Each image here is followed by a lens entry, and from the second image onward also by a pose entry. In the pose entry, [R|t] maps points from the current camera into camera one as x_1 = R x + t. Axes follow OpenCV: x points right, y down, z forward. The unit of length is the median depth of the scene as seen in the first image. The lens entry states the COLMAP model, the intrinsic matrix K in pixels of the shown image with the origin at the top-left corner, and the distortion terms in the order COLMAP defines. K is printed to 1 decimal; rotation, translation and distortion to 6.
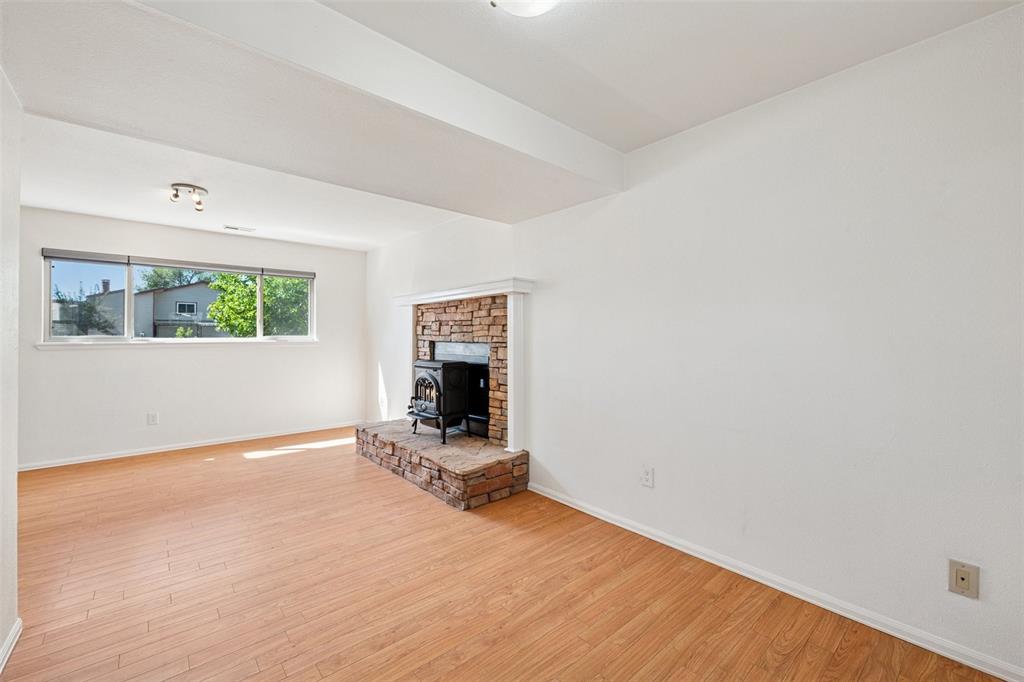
lens RADIAL K [[422.3, 0, 512.3], [0, 422.3, 337.4], [0, 0, 1]] dist [0.000738, 0.000329]
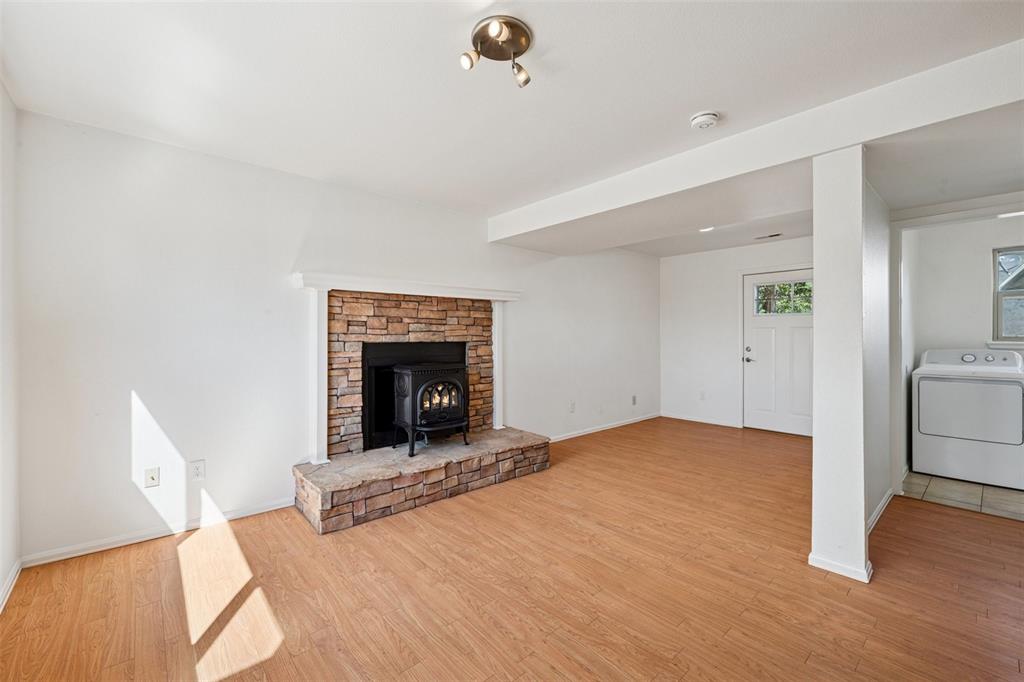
lens RADIAL K [[422.3, 0, 512.3], [0, 422.3, 337.4], [0, 0, 1]] dist [0.000738, 0.000329]
pose [[-0.005115, -0.003346, 0.999981, -1.181222], [0.002461, 0.999991, 0.003358, -0.001592], [-0.999984, 0.002478, -0.005107, 0.924331]]
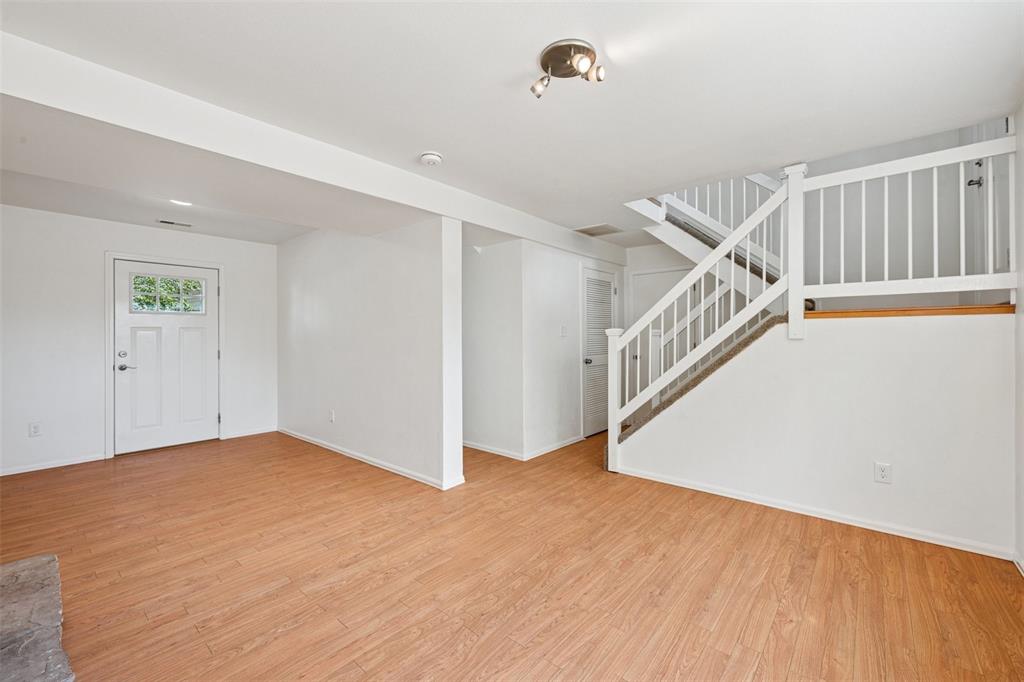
lens RADIAL K [[422.3, 0, 512.3], [0, 422.3, 337.4], [0, 0, 1]] dist [0.000738, 0.000329]
pose [[-0.989211, 0.004459, -0.146427, -0.577620], [0.003714, 0.999979, 0.005358, -0.001506], [0.146448, 0.004756, -0.989207, 1.412338]]
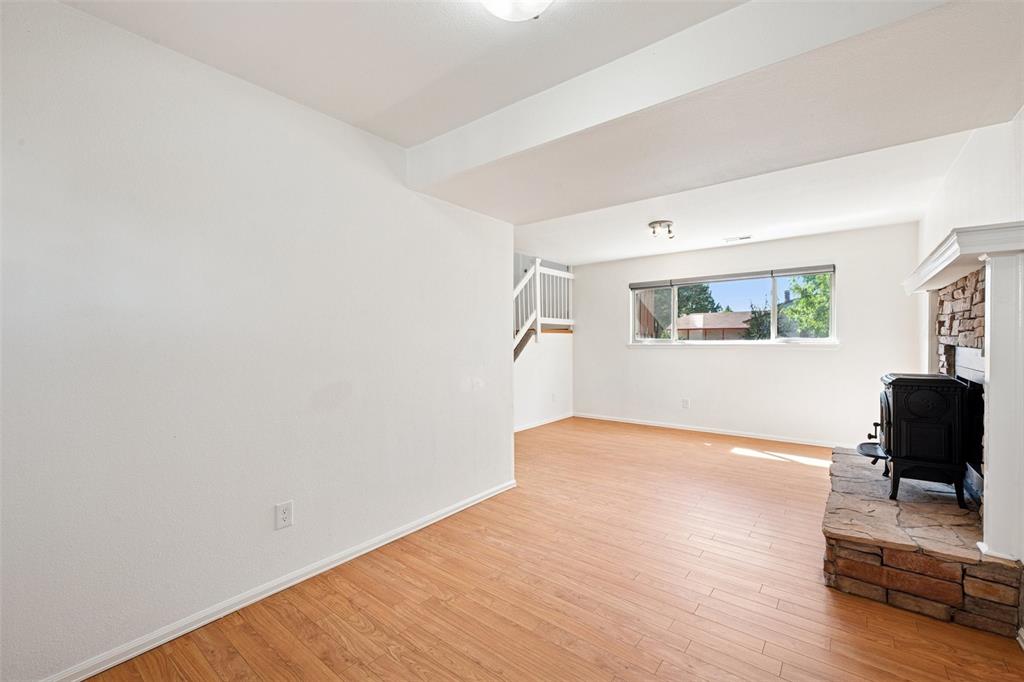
lens RADIAL K [[426.0, 0, 516.0], [0, 426.0, 346.7], [0, 0, 1]] dist [-0.000900, -0.000120]
pose [[0.191132, 0.013082, -0.981477, 0.391935], [0.002293, 0.999903, 0.013774, 0.001485], [0.981562, -0.004883, 0.191083, 0.299050]]
